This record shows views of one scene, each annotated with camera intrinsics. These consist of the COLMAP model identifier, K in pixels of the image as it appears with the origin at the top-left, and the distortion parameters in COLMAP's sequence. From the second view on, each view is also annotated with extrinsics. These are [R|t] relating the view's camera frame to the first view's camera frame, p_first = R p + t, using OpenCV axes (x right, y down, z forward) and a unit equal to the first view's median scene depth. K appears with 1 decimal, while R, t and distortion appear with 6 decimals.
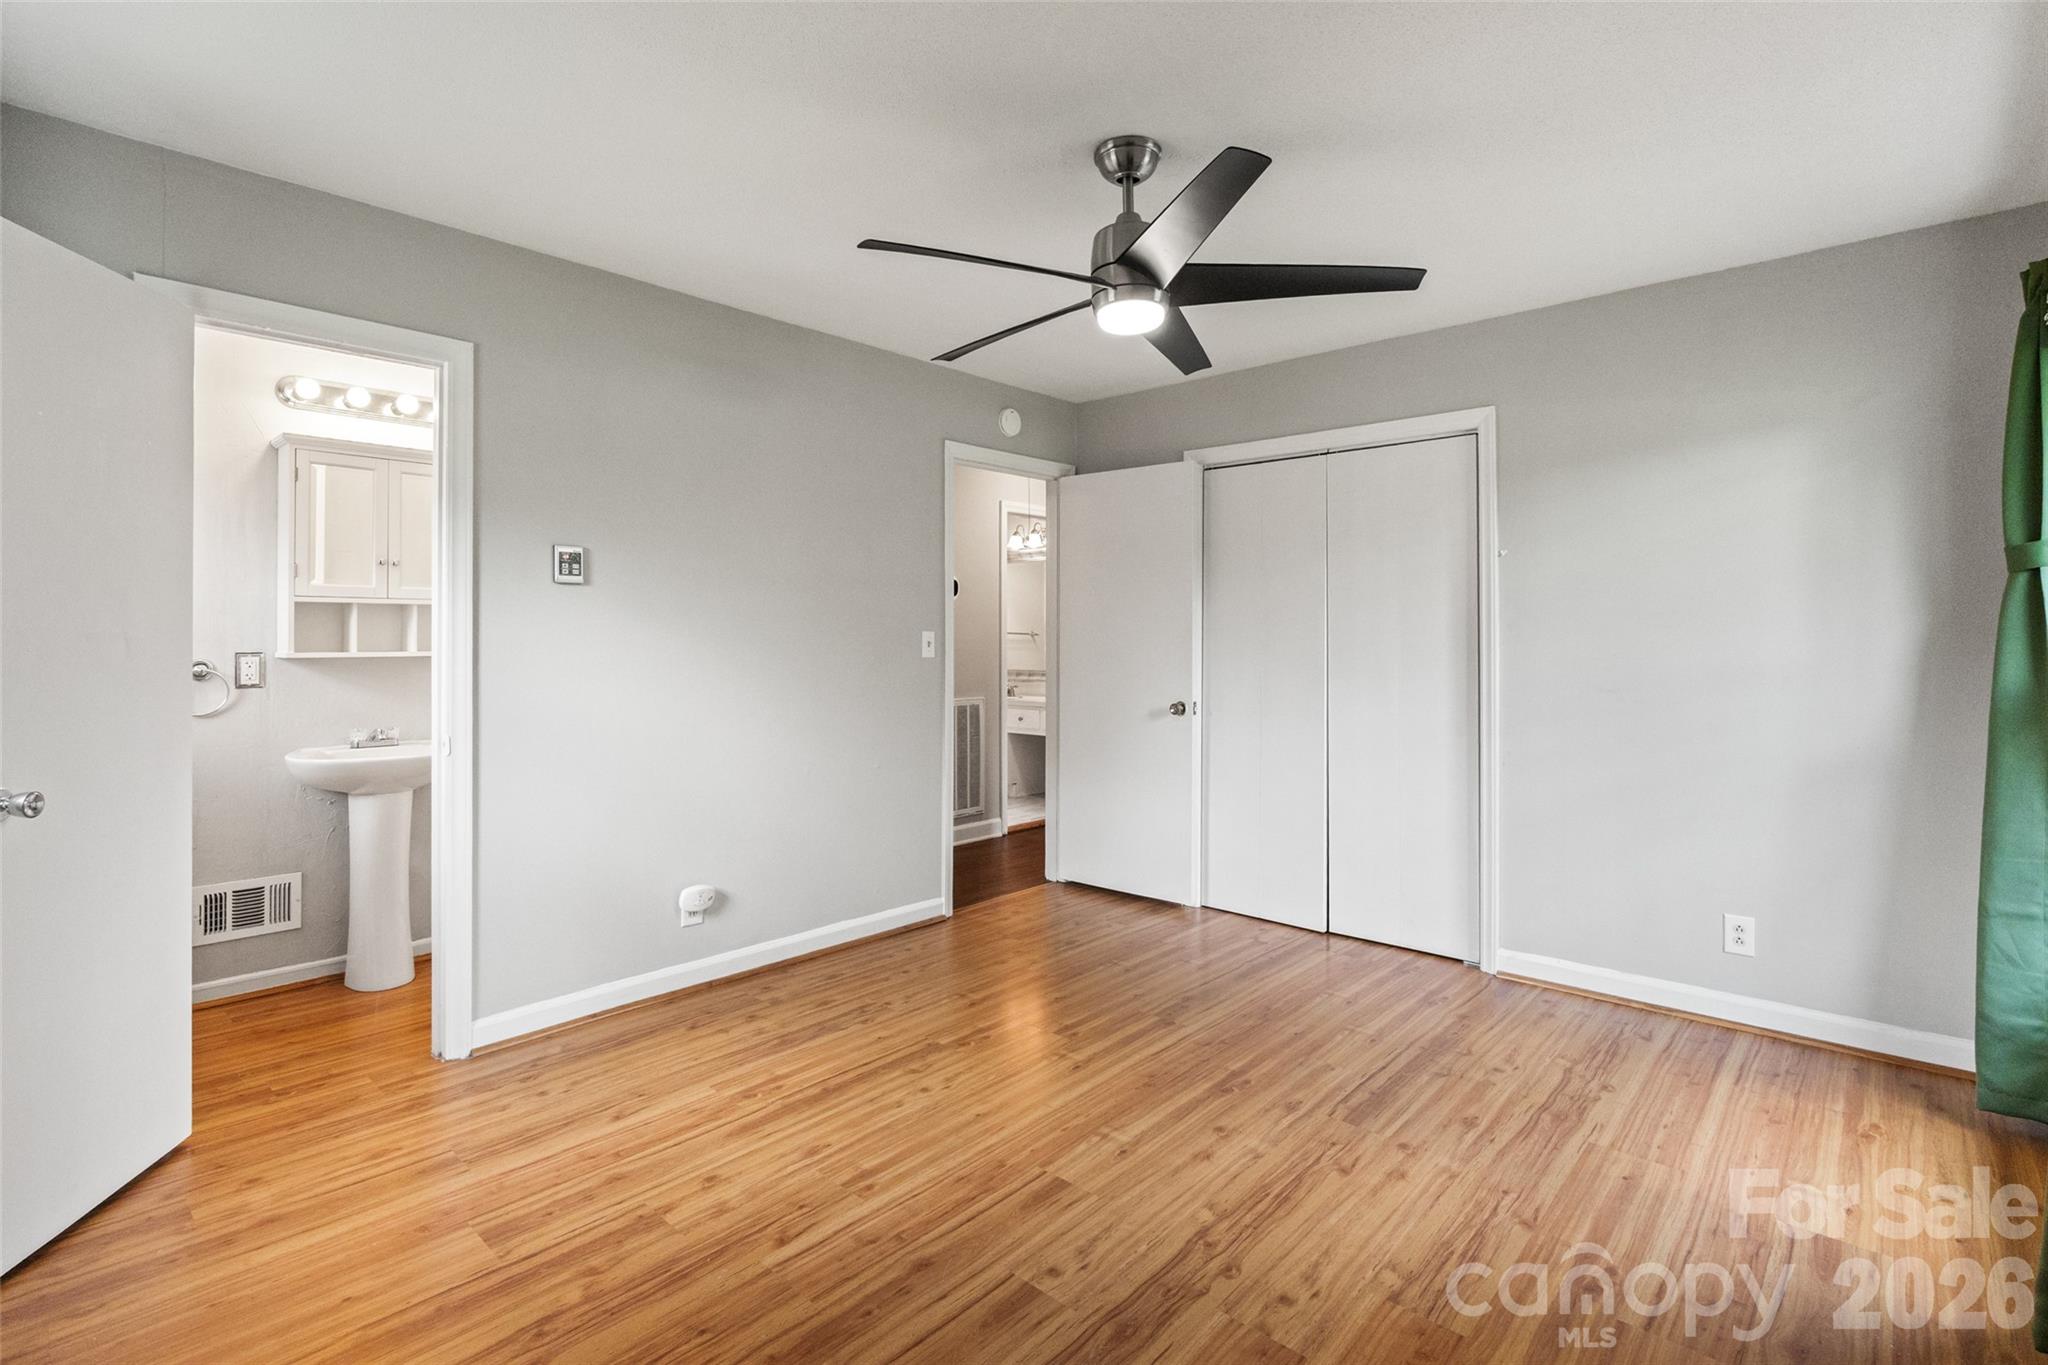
lens RADIAL K [[953.1, 0, 1022.3], [0, 953.1, 633.2], [0, 0, 1]] dist [-0.011988, 0.001123]
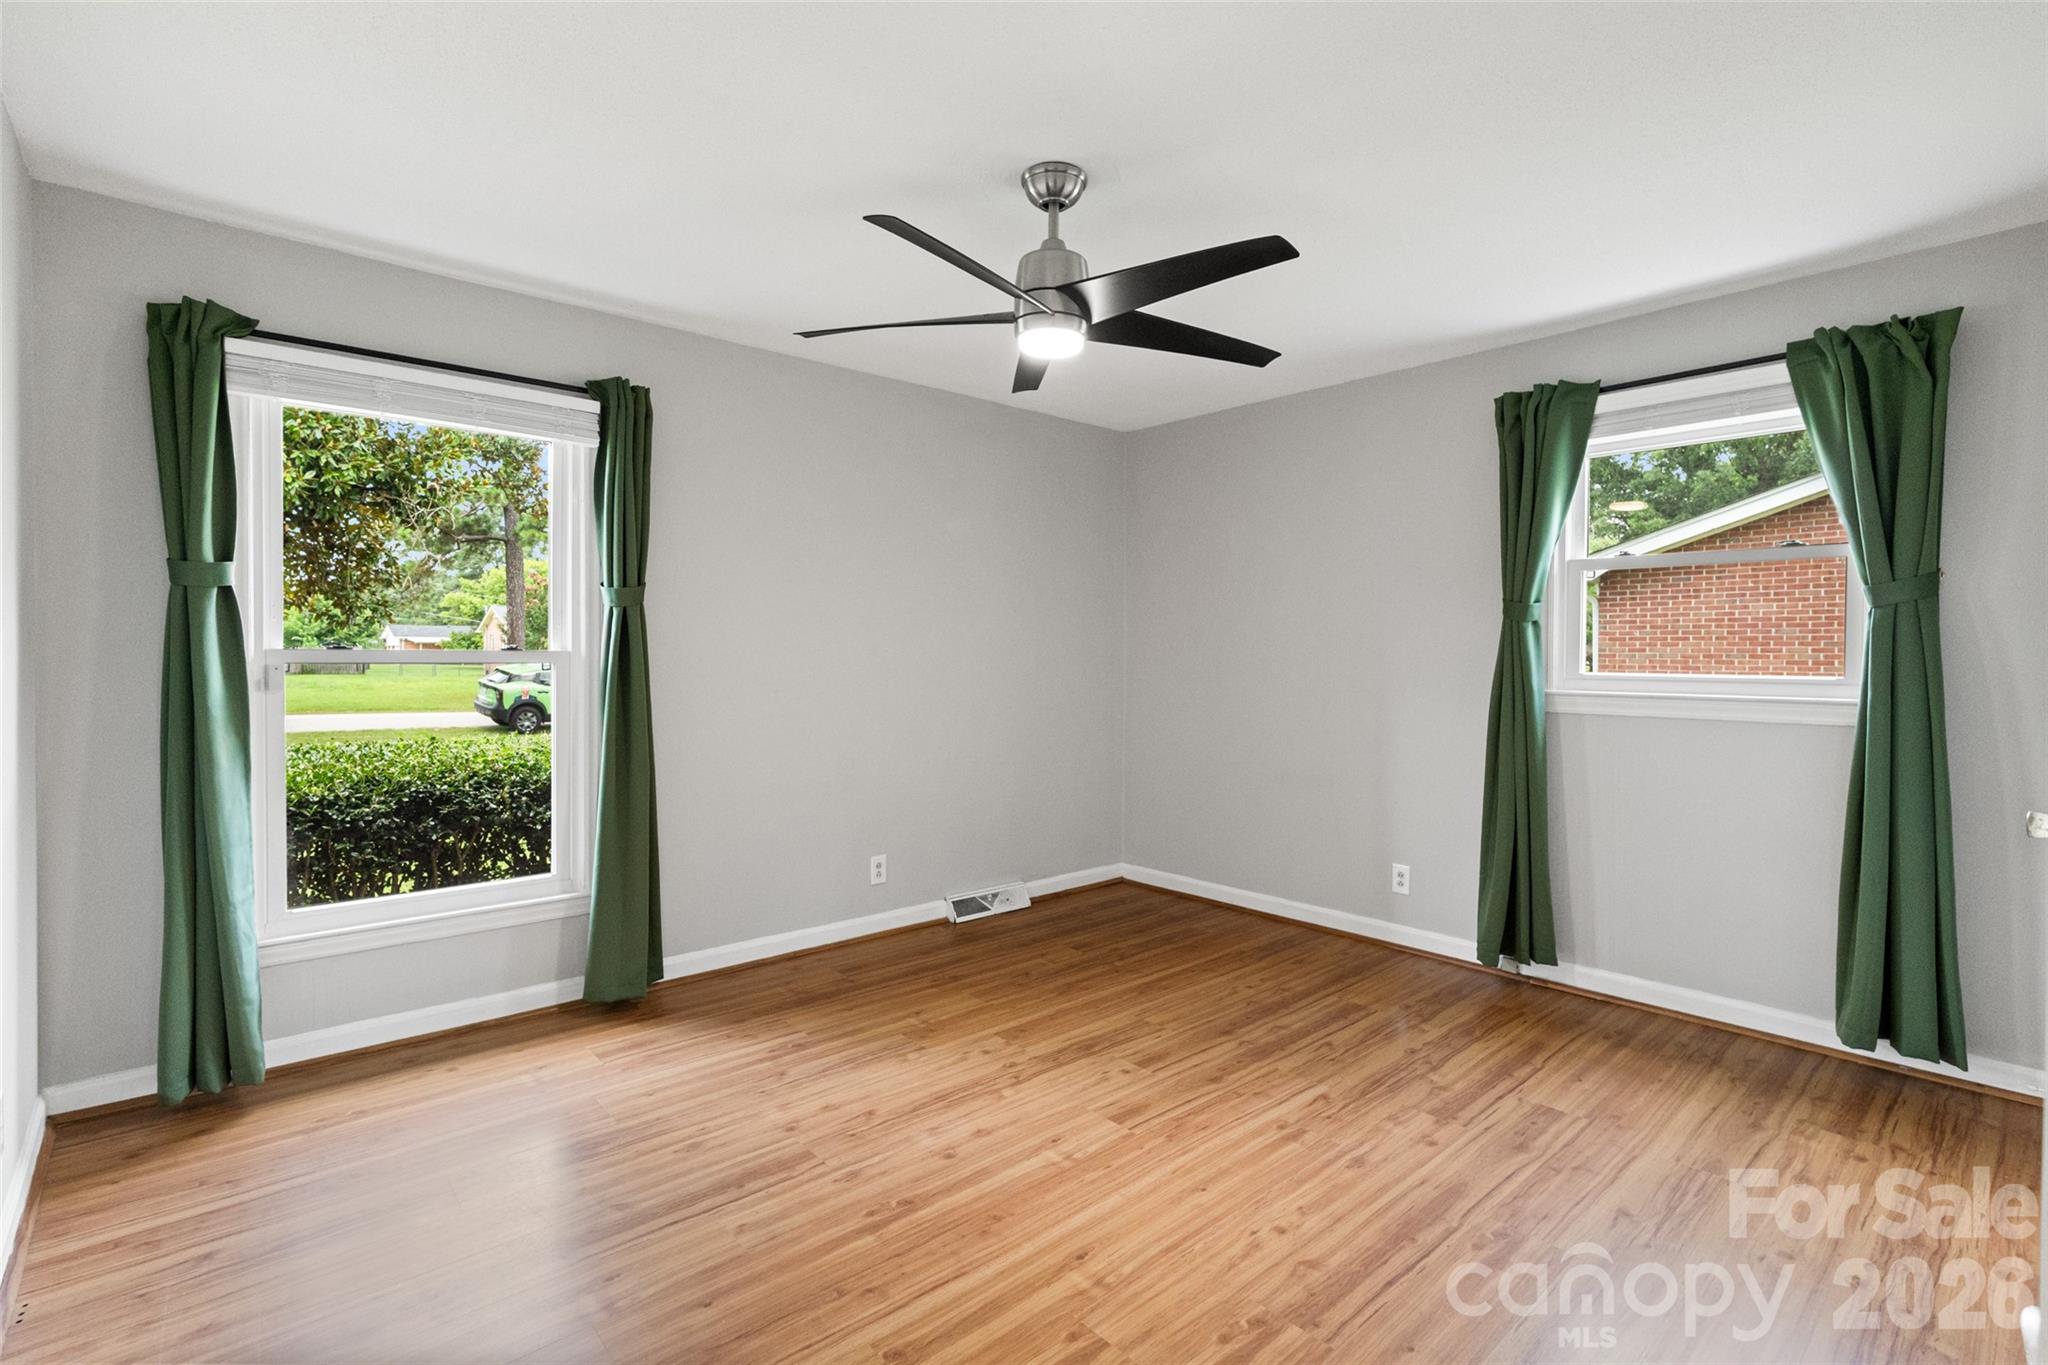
lens RADIAL K [[953.1, 0, 1025.4], [0, 953.1, 675.7], [0, 0, 1]] dist [-0.011988, 0.001123]
pose [[-0.995053, -0.010409, 0.098798, 0.040528], [-0.008449, 0.999759, 0.020246, 0.007587], [-0.098985, 0.019311, -0.994902, 2.081420]]
